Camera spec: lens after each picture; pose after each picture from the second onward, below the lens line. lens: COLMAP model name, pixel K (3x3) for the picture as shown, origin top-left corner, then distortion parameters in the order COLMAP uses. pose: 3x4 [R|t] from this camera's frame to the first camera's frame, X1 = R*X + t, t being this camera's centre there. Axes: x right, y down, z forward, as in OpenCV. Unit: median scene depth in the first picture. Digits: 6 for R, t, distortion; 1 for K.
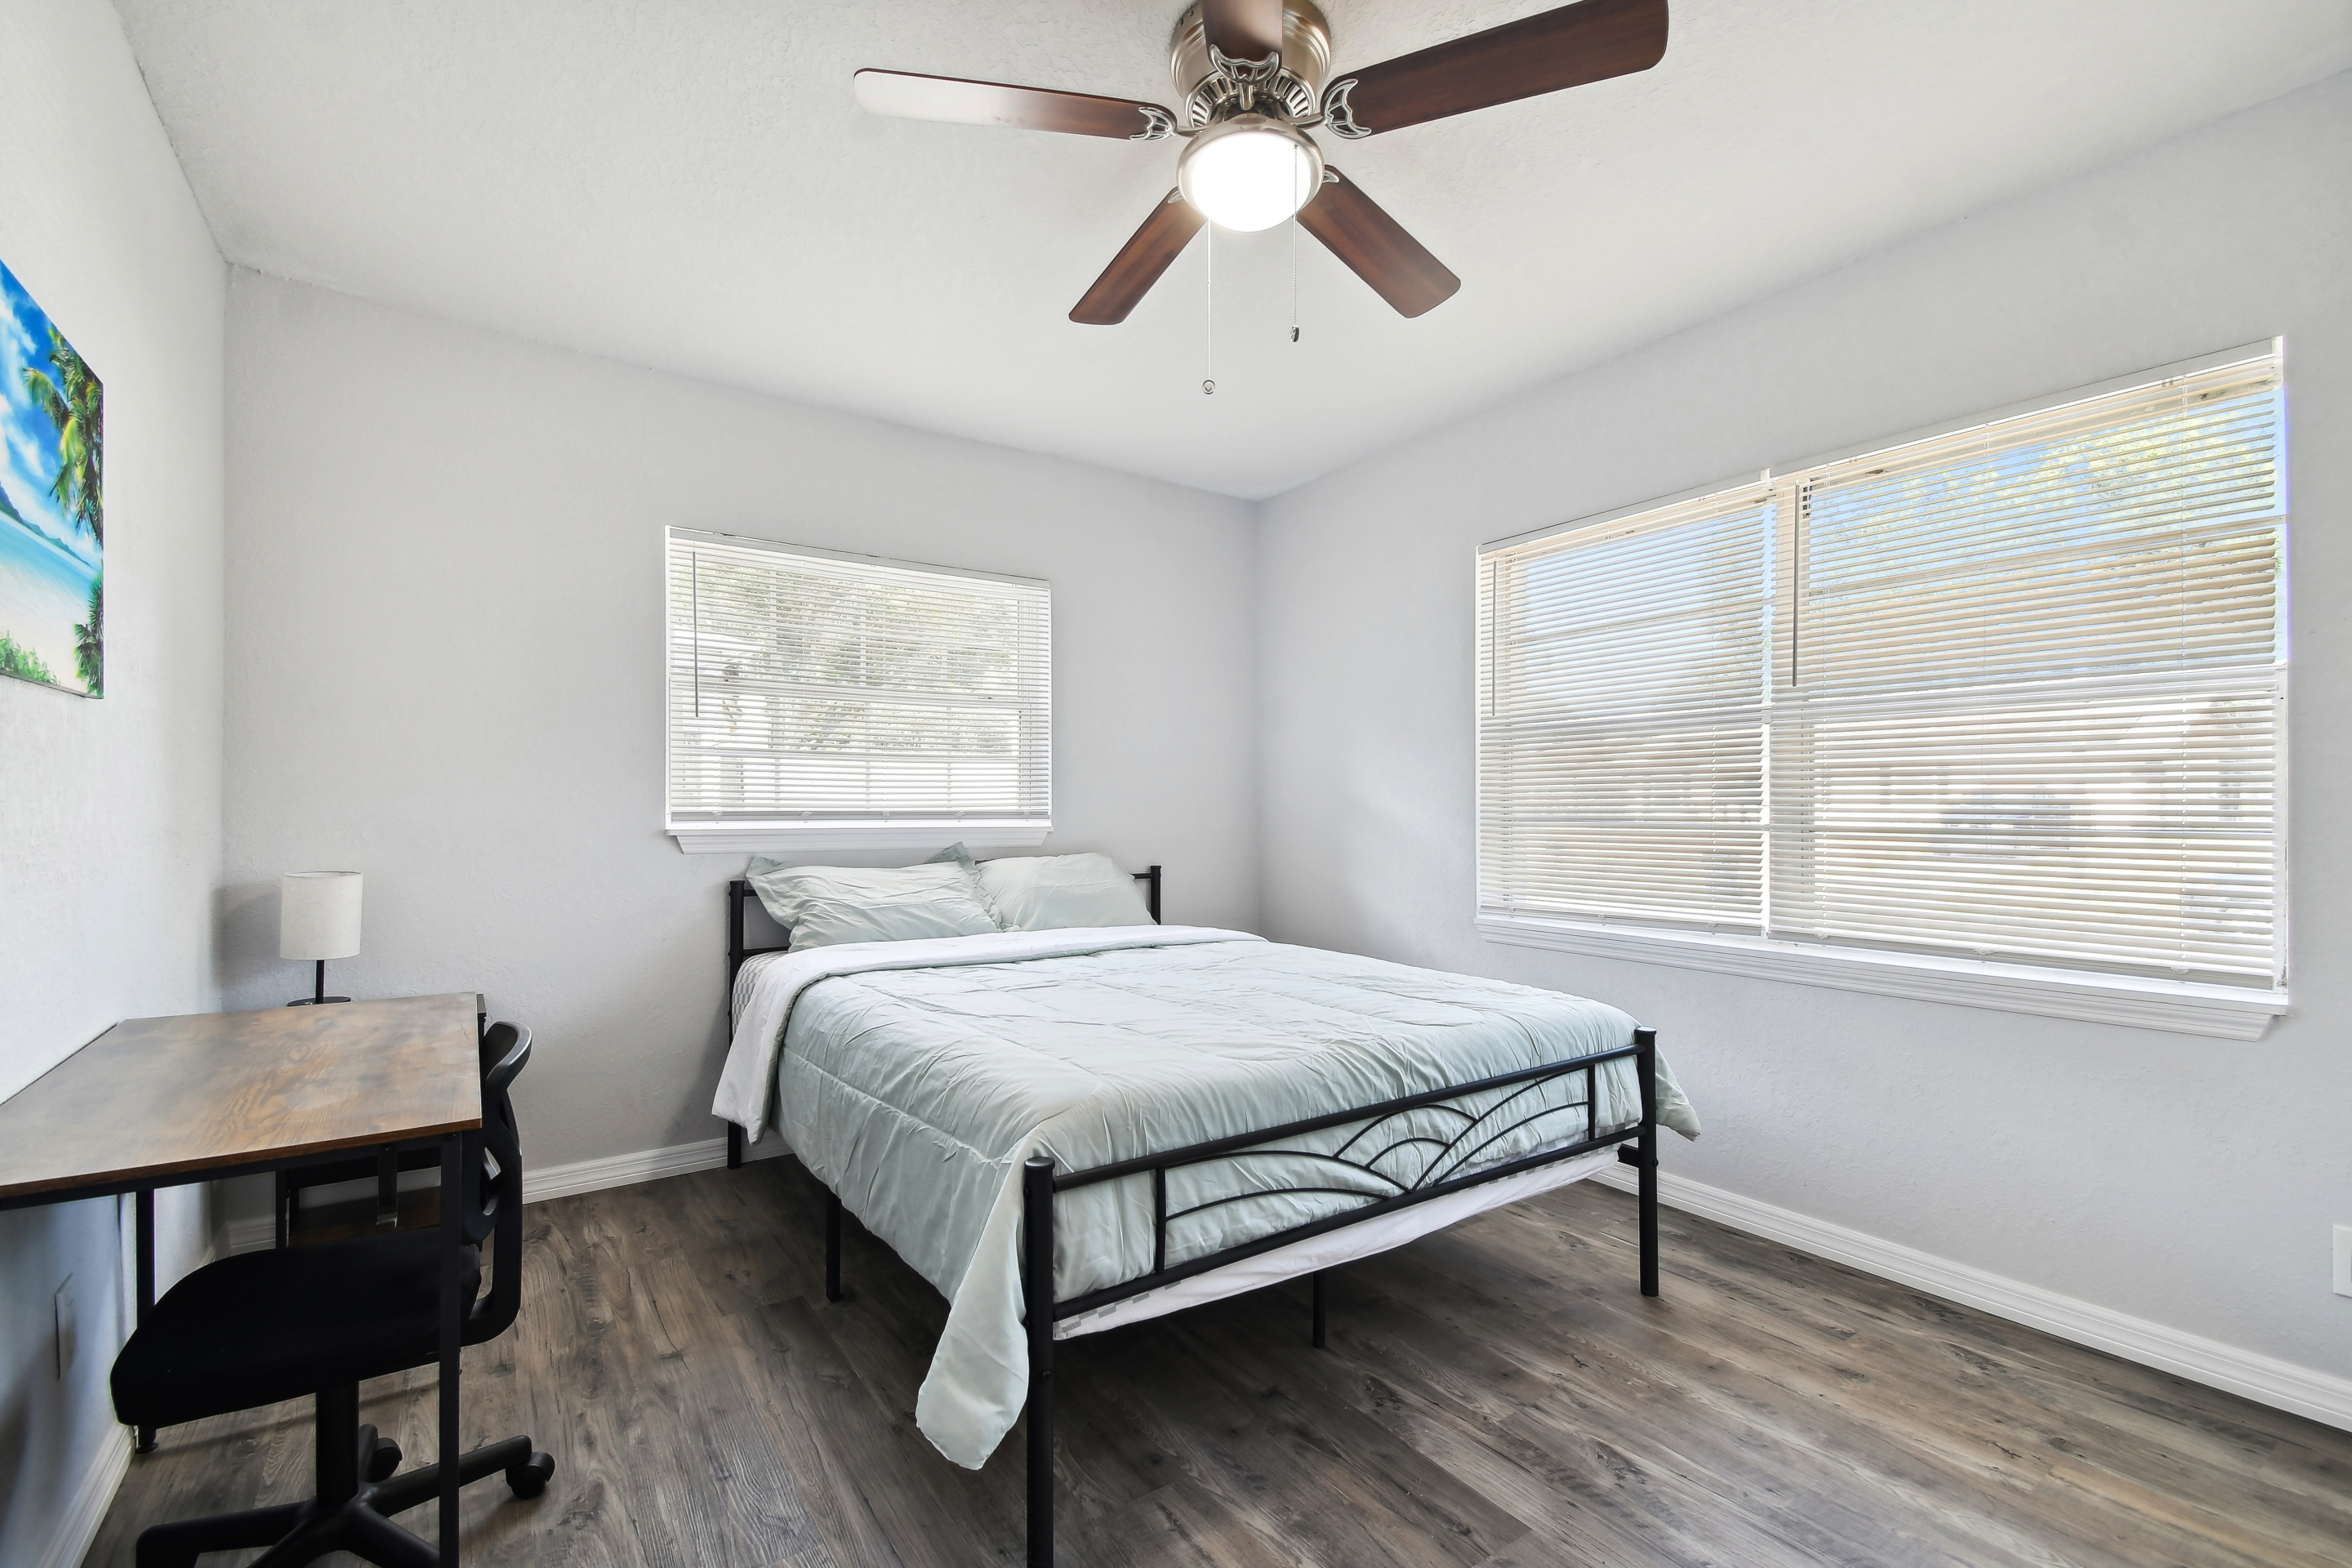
lens RADIAL K [[1031.3, 0, 1185.0], [0, 1031.3, 791.2], [0, 0, 1]] dist [0.022060, -0.002057]
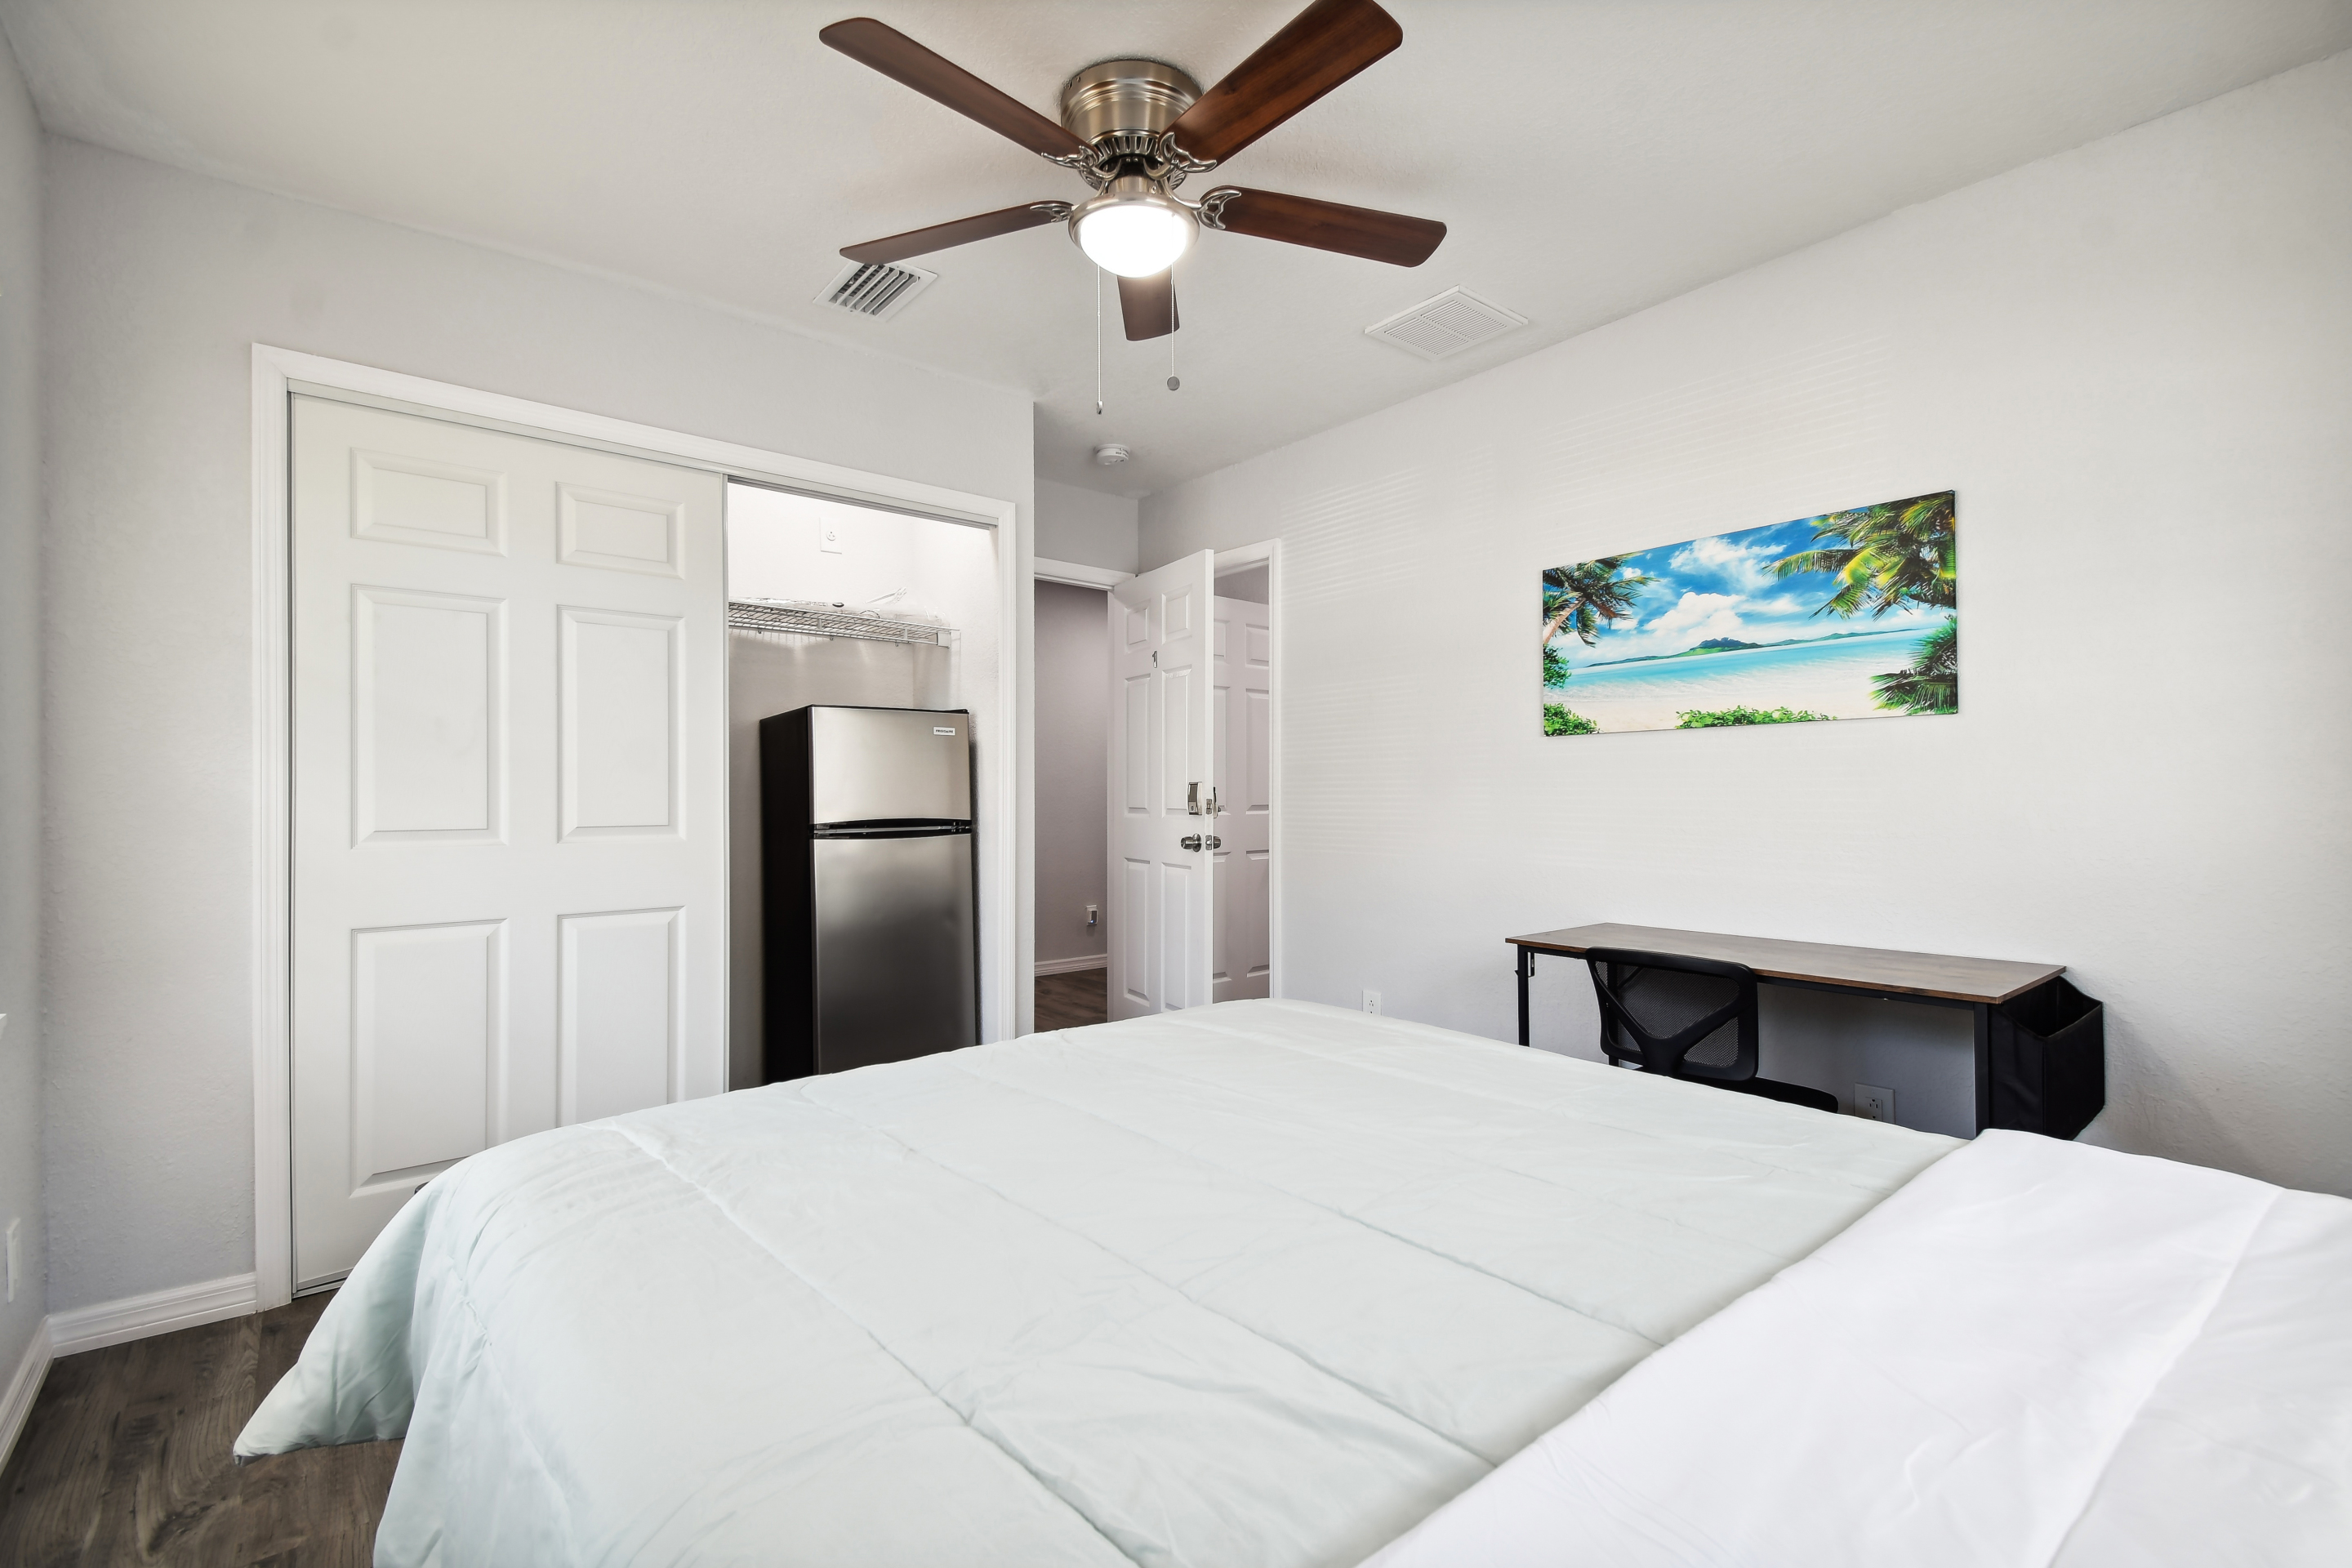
lens RADIAL K [[1031.3, 0, 1174.4], [0, 1031.3, 788.4], [0, 0, 1]] dist [0.022060, -0.002057]
pose [[-0.998252, -0.000442, -0.059096, 0.073937], [0.000482, 0.999878, -0.015622, 0.026844], [0.059096, -0.015623, -0.998130, 1.903214]]
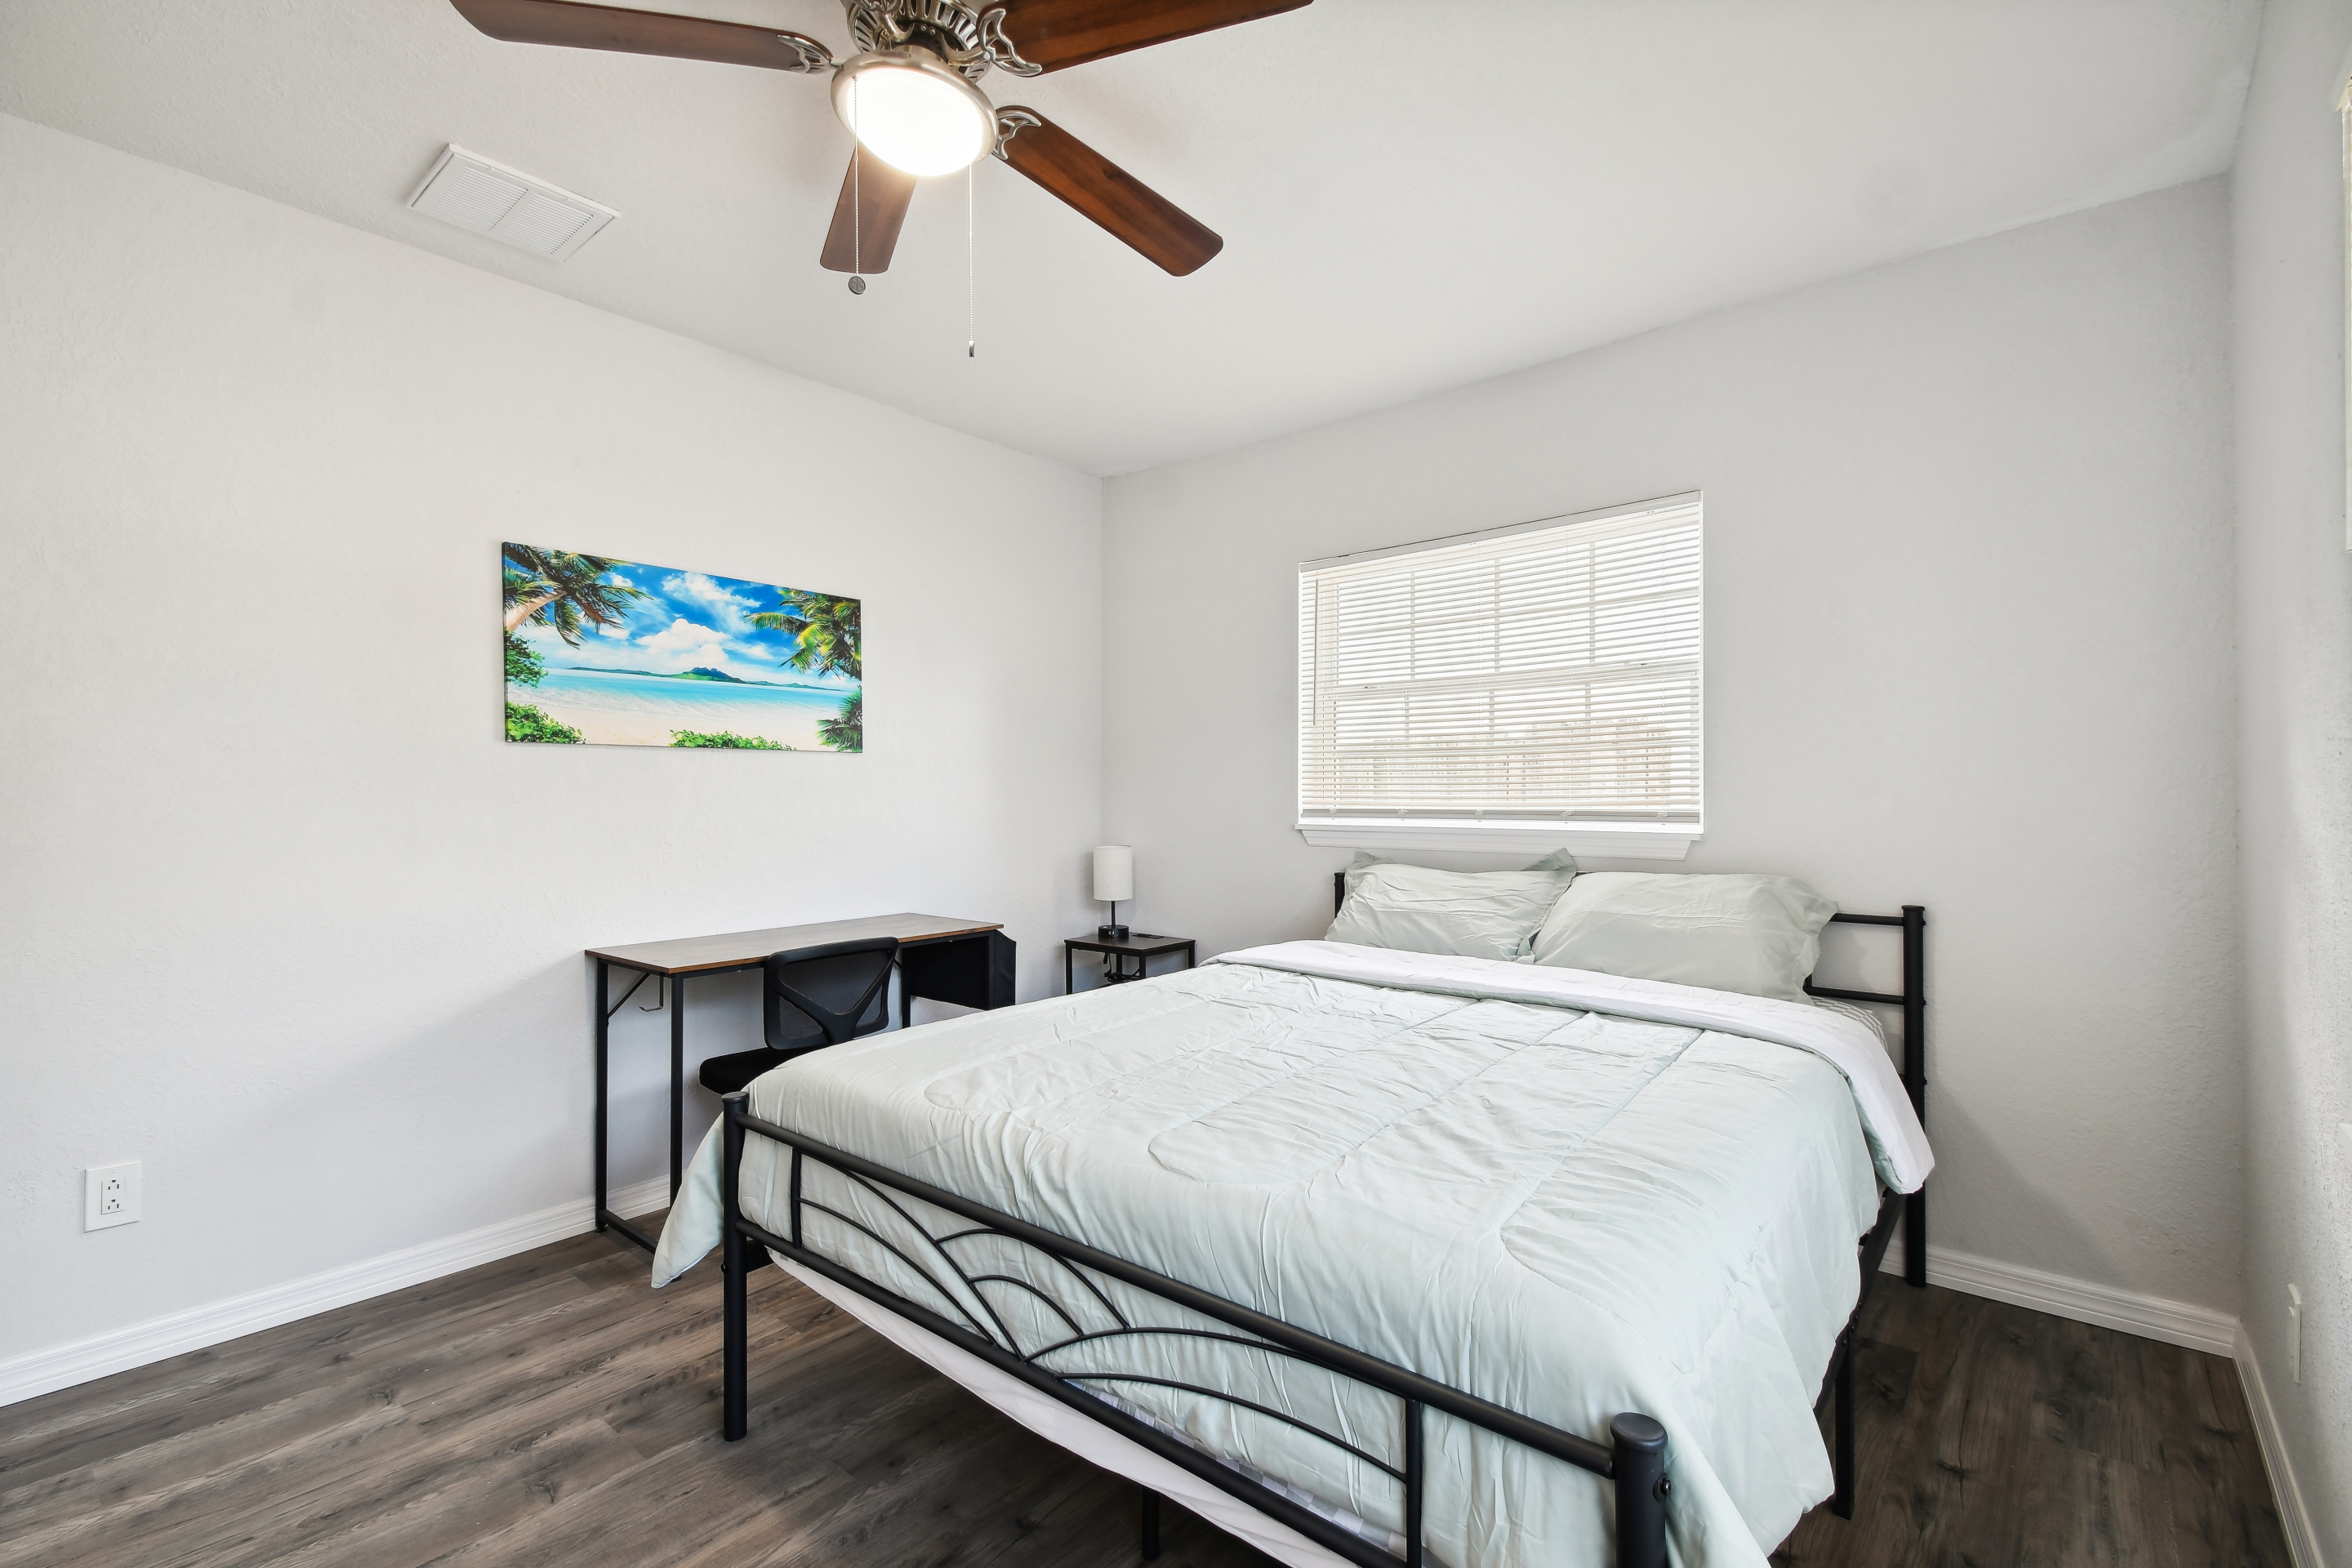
lens RADIAL K [[1031.3, 0, 1197.3], [0, 1031.3, 791.5], [0, 0, 1]] dist [0.022060, -0.002057]
pose [[0.265266, -0.012169, -0.964099, 0.892425], [0.014919, 0.999852, -0.008515, 0.011885], [0.964060, -0.012125, 0.265408, 0.896840]]
